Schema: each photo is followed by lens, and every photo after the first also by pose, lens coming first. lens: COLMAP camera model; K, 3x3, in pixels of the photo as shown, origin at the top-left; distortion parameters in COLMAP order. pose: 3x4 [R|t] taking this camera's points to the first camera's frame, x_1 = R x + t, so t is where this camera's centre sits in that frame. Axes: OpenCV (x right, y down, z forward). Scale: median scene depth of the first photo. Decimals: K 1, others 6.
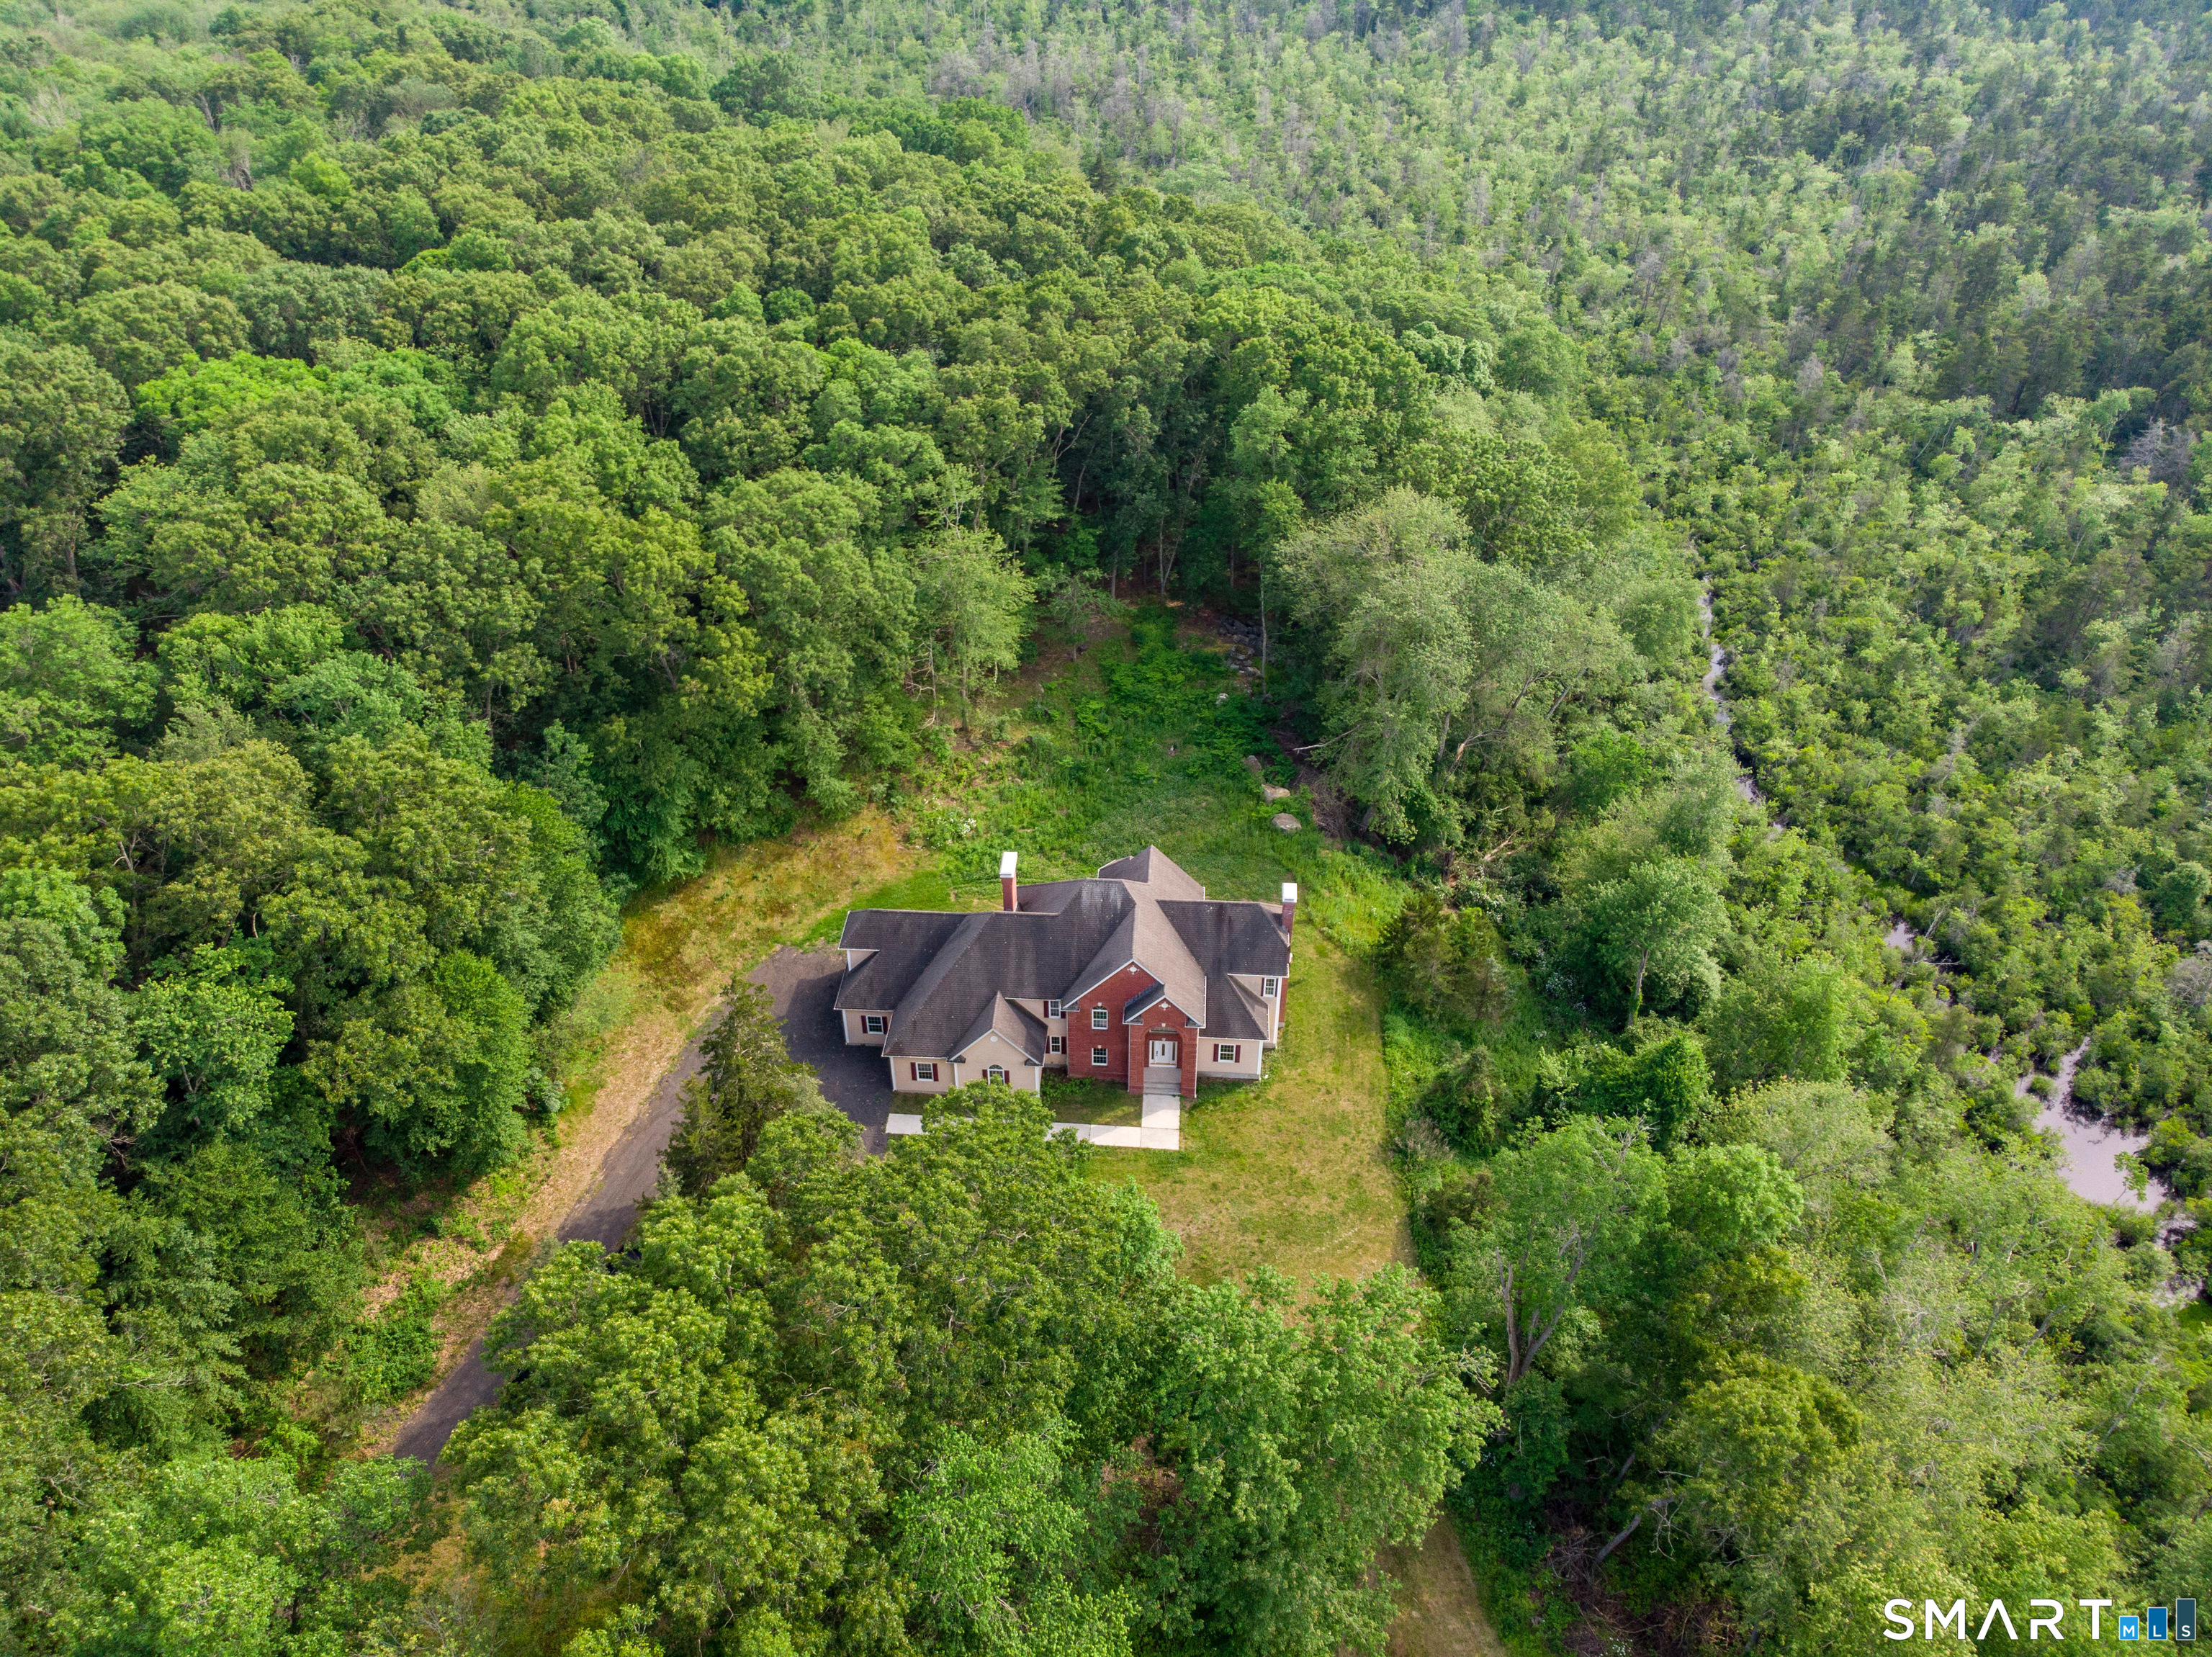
lens RADIAL K [[1622.9, 0, 1110.1], [0, 1622.9, 818.1], [0, 0, 1]] dist [-0.004913, 0.001976]
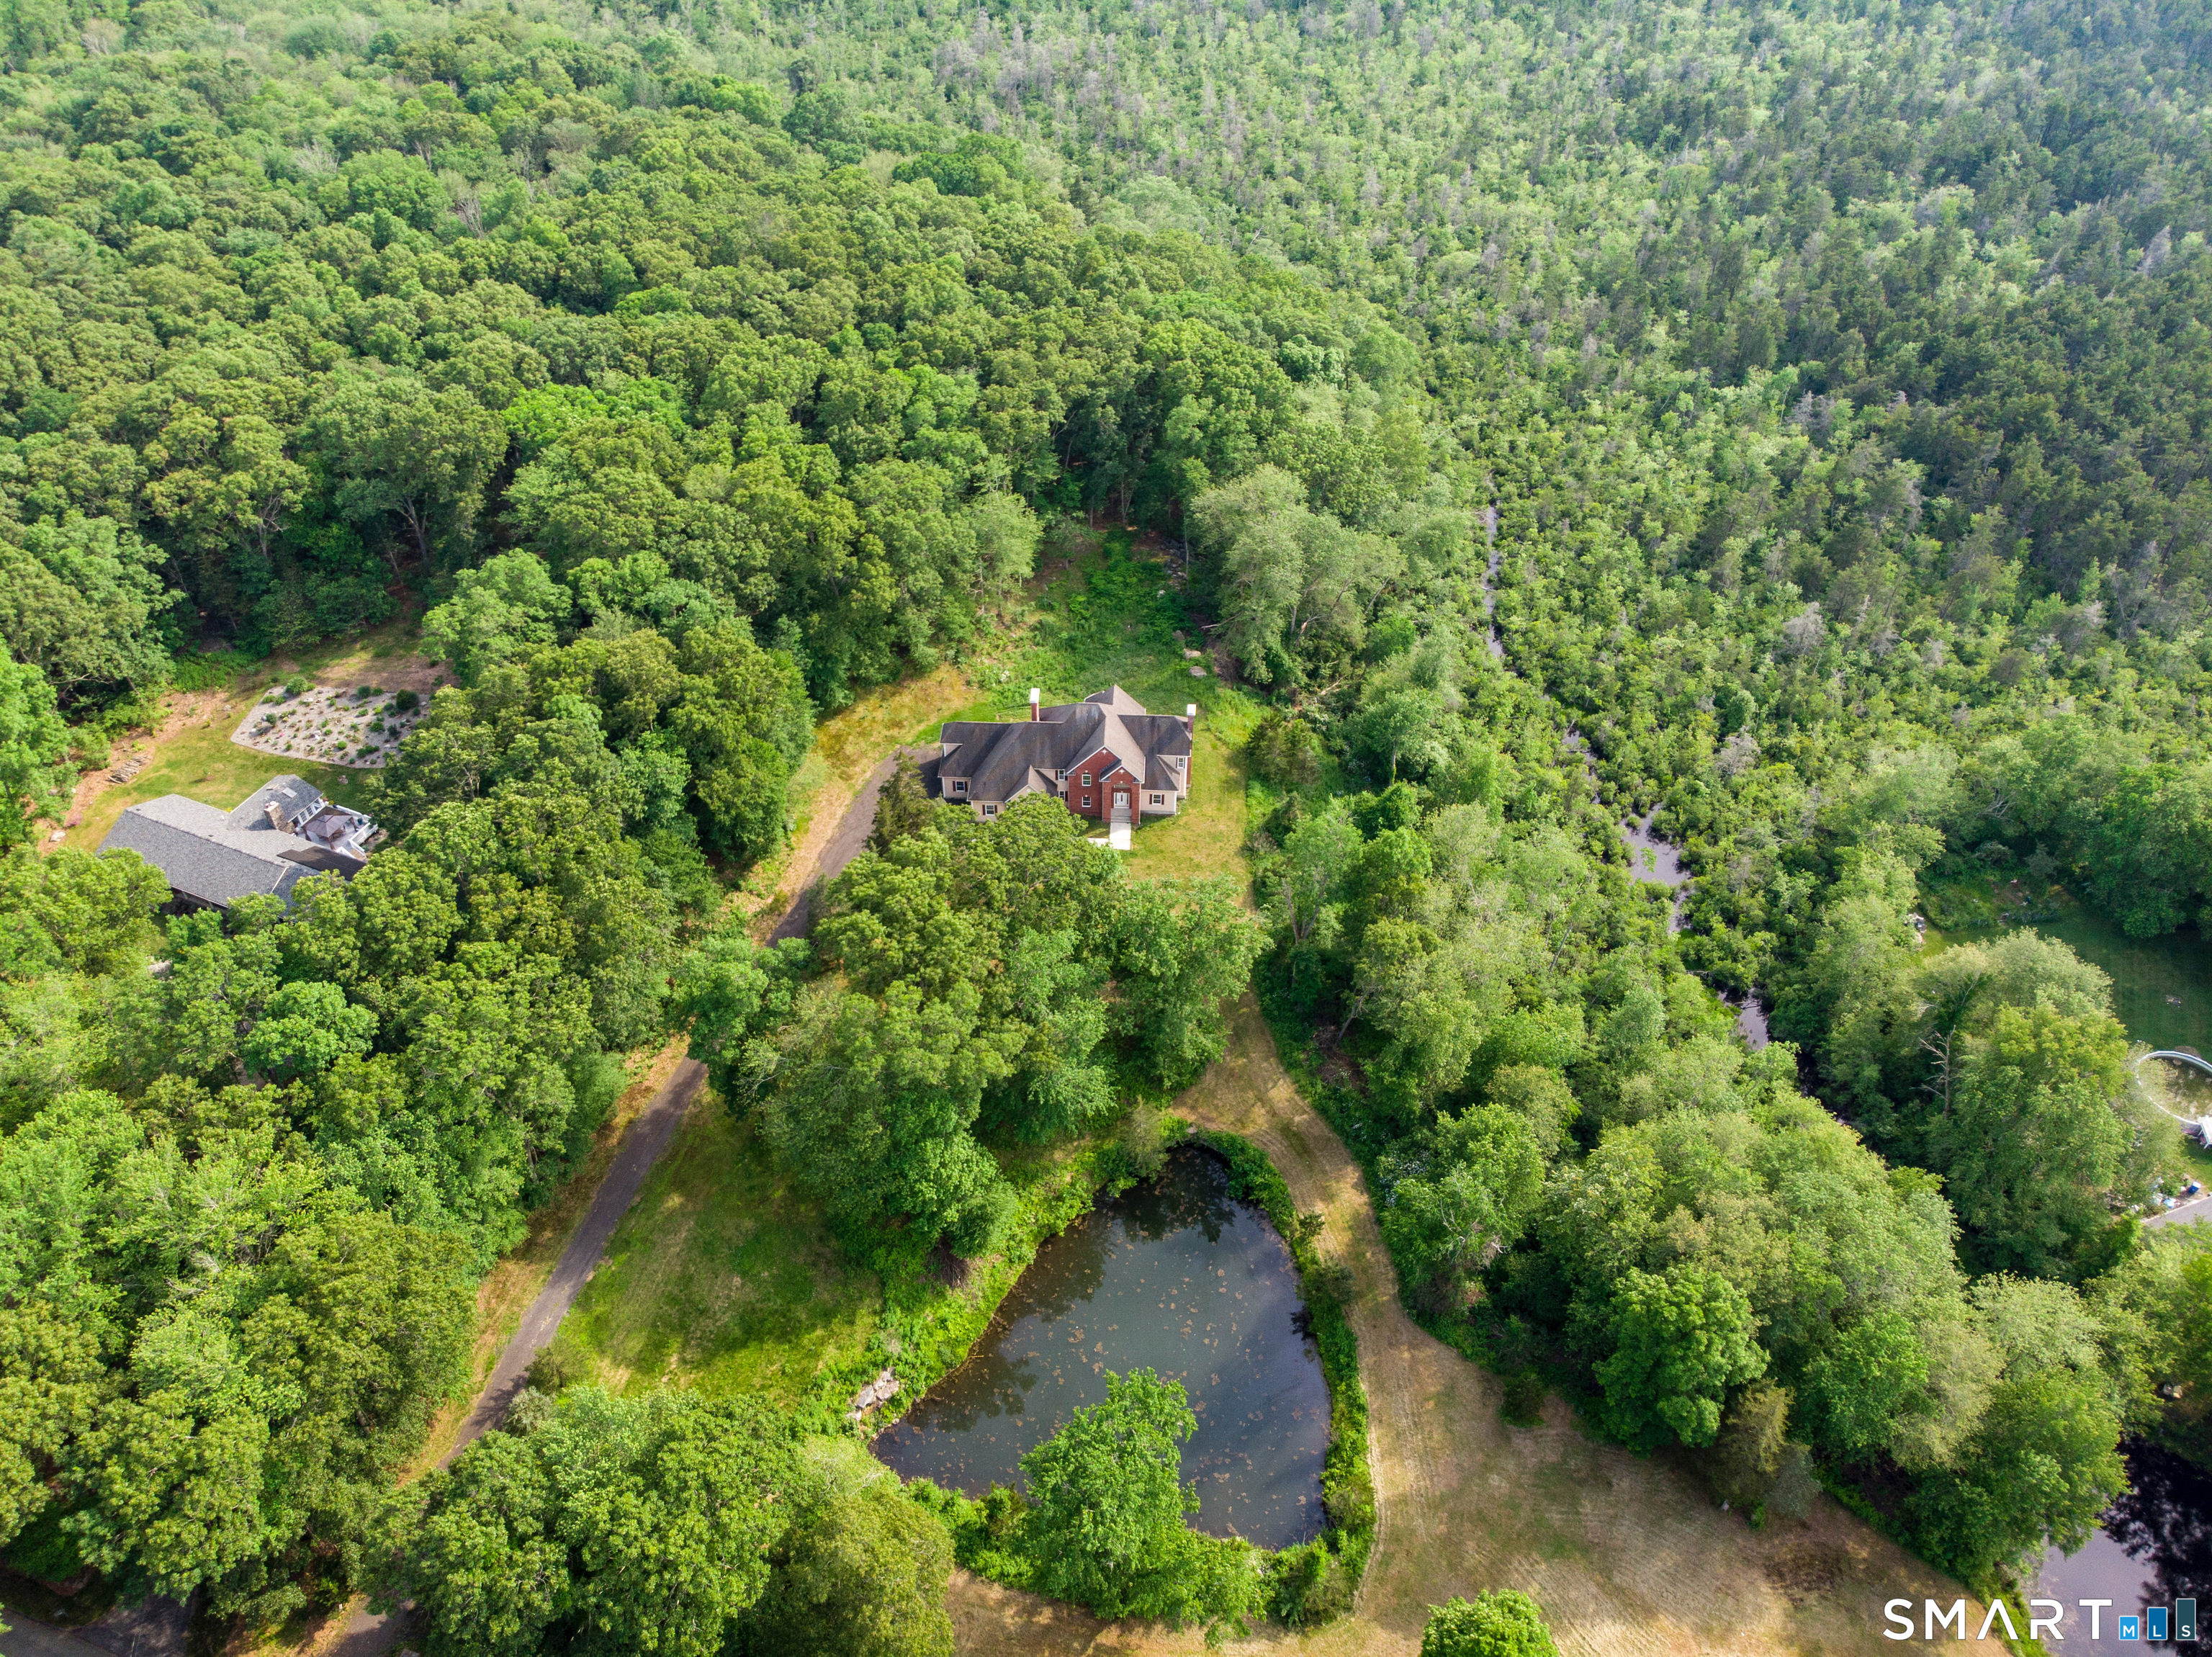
lens RADIAL K [[1622.9, 0, 1092.8], [0, 1622.9, 809.3], [0, 0, 1]] dist [-0.004913, 0.001976]
pose [[0.999966, -0.006686, 0.004913, -0.006802], [0.006263, 0.996645, 0.081600, 0.007171], [-0.005442, -0.081567, 0.996653, -0.658447]]
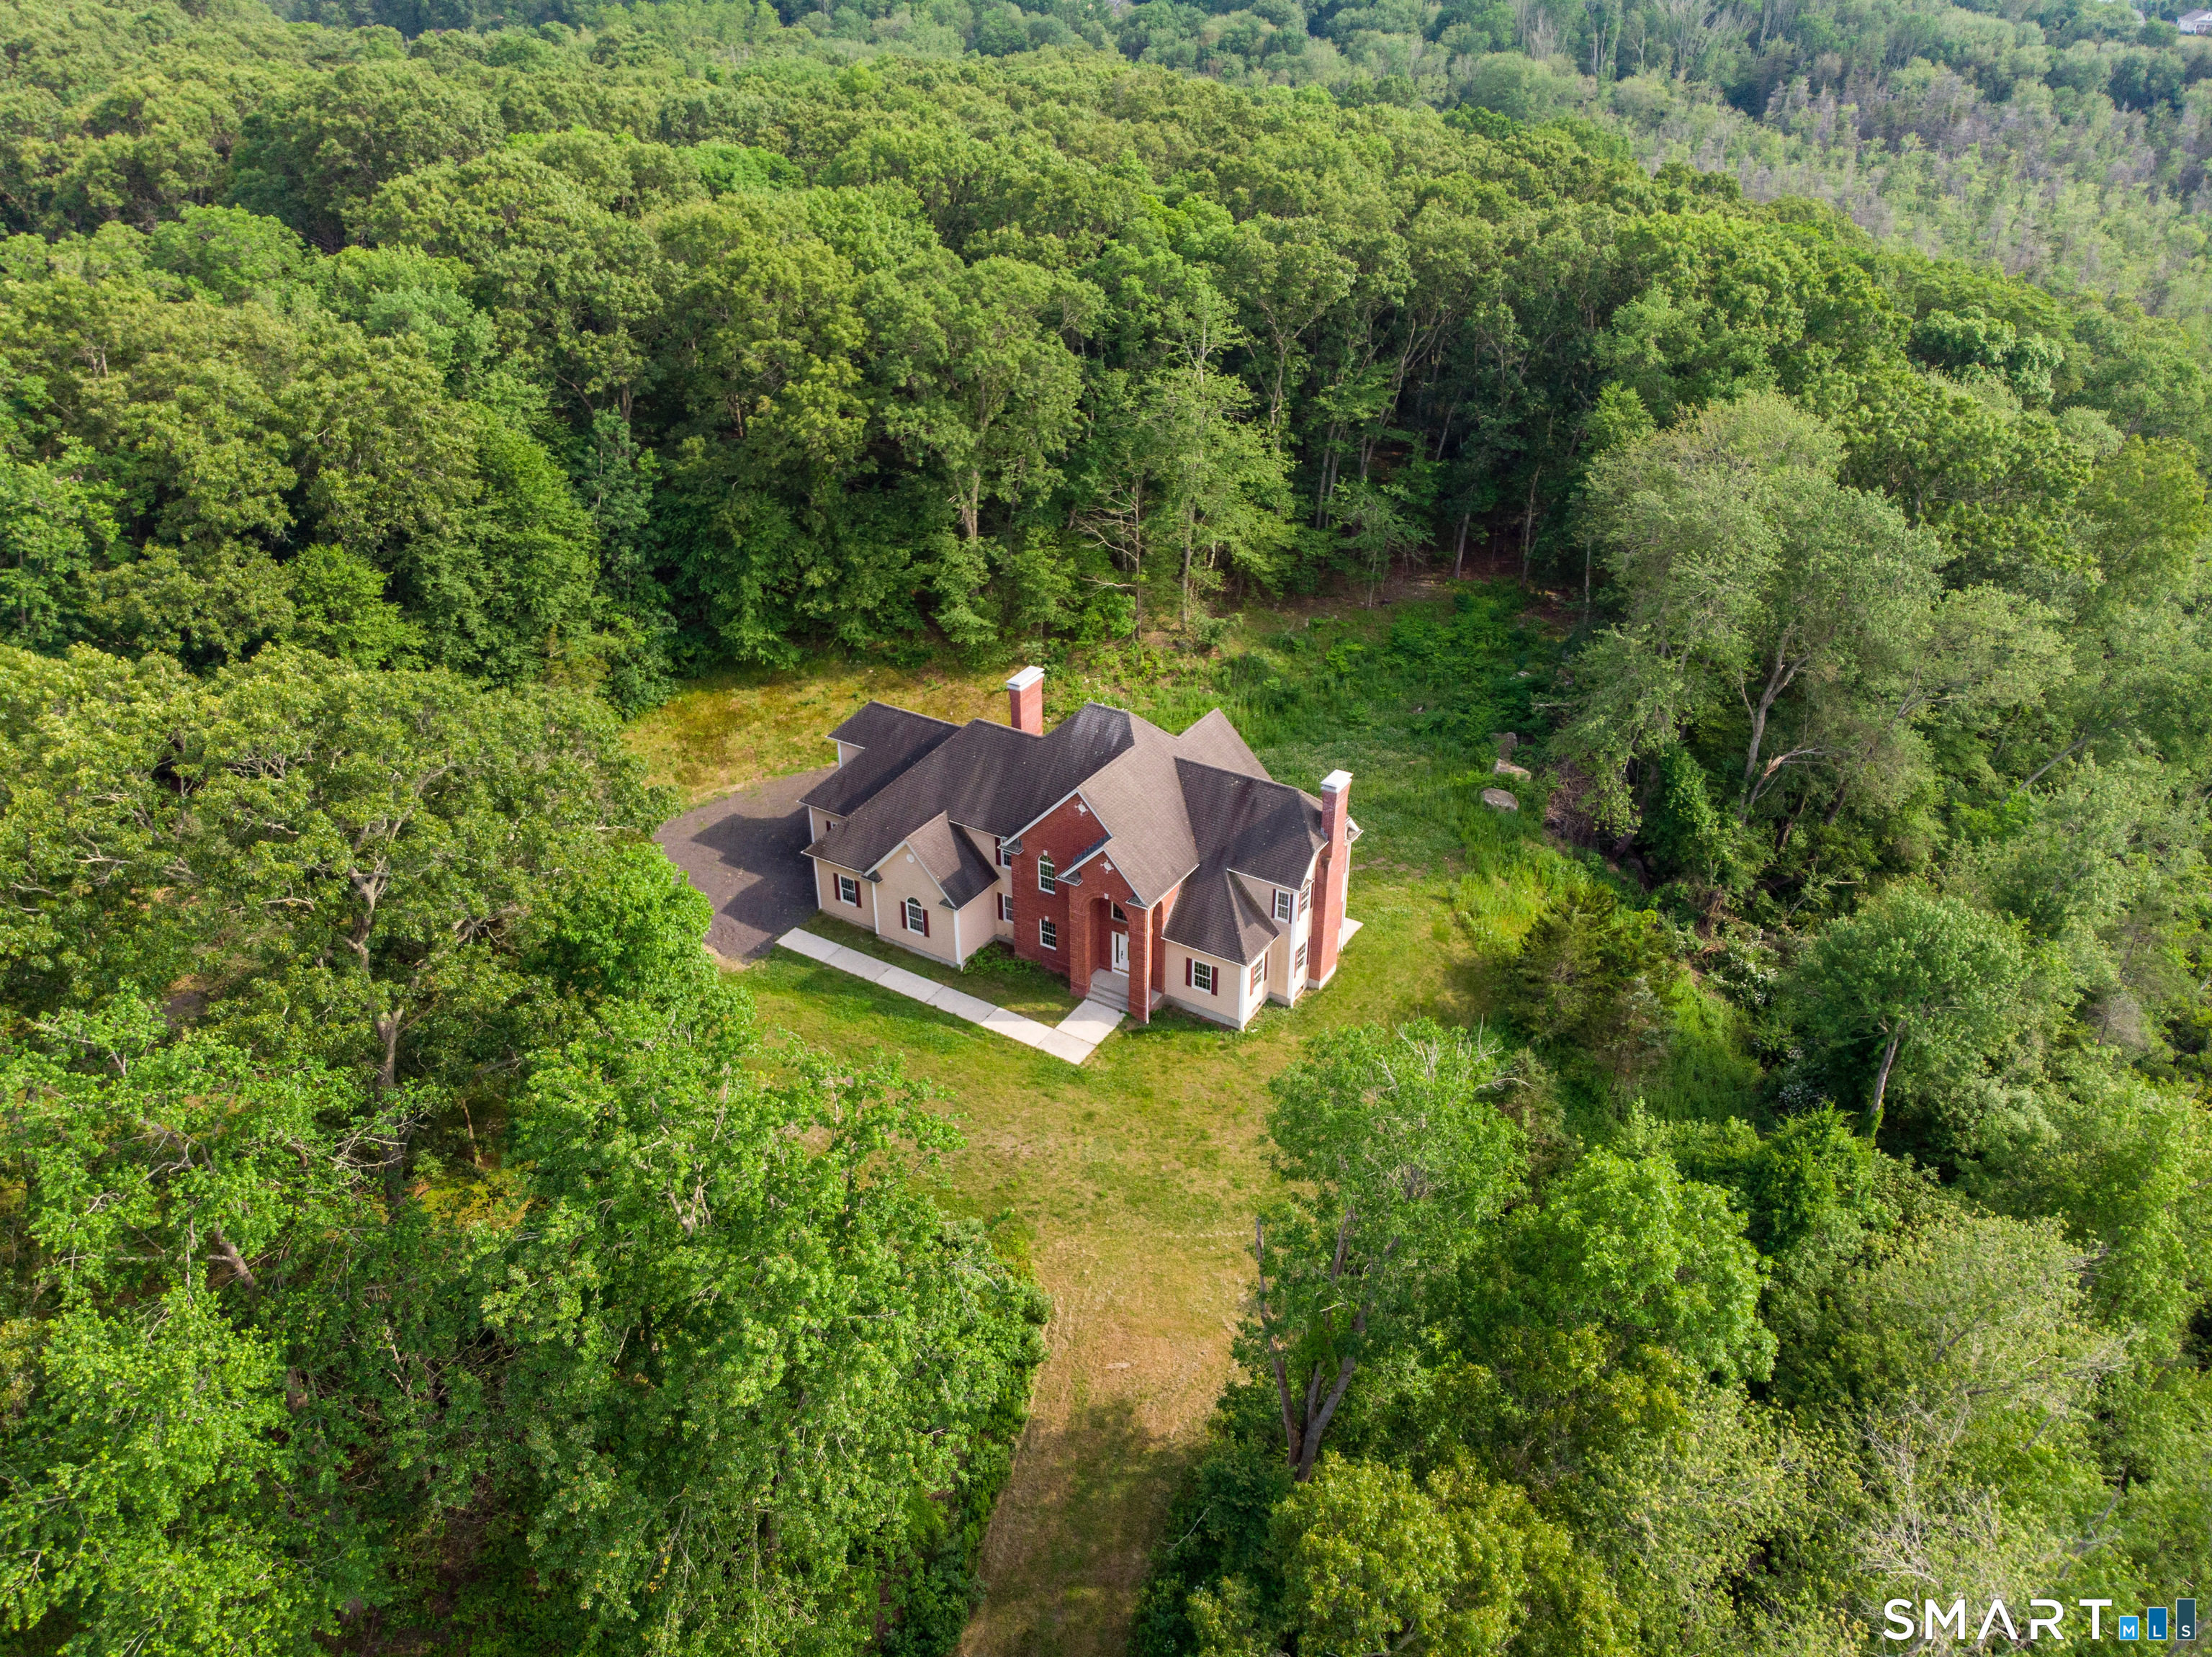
lens RADIAL K [[1622.9, 0, 1116.9], [0, 1622.9, 816.3], [0, 0, 1]] dist [-0.004913, 0.001976]
pose [[0.879416, 0.228814, -0.417459, 0.269687], [-0.285041, 0.955435, -0.076780, 0.118553], [0.381286, 0.186514, 0.905446, 0.259548]]
